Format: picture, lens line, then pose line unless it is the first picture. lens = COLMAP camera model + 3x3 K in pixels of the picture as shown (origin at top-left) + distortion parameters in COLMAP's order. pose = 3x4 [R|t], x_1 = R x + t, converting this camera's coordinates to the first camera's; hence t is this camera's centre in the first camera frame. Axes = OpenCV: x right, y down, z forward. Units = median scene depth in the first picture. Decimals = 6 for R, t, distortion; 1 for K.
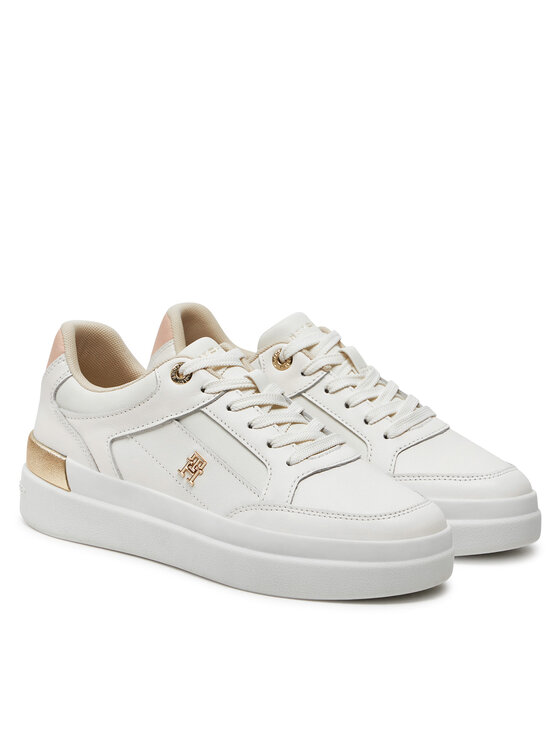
lens RADIAL K [[2115.8, 0, 280.2], [0, 2115.8, 372.5], [0, 0, 1]] dist [-0.172129, 0.000000]
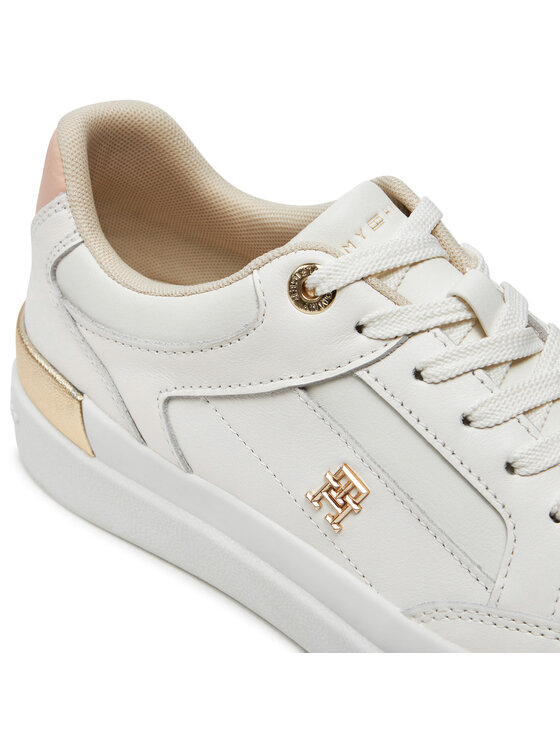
lens RADIAL K [[1295.7, 0, 278.6], [0, 1295.7, 375.8], [0, 0, 1]] dist [-0.025103, 0.000000]
pose [[0.999694, -0.002553, -0.024624, -0.047006], [0.012083, 0.918472, 0.395300, -0.092877], [0.021607, -0.395477, 0.918222, 0.736970]]
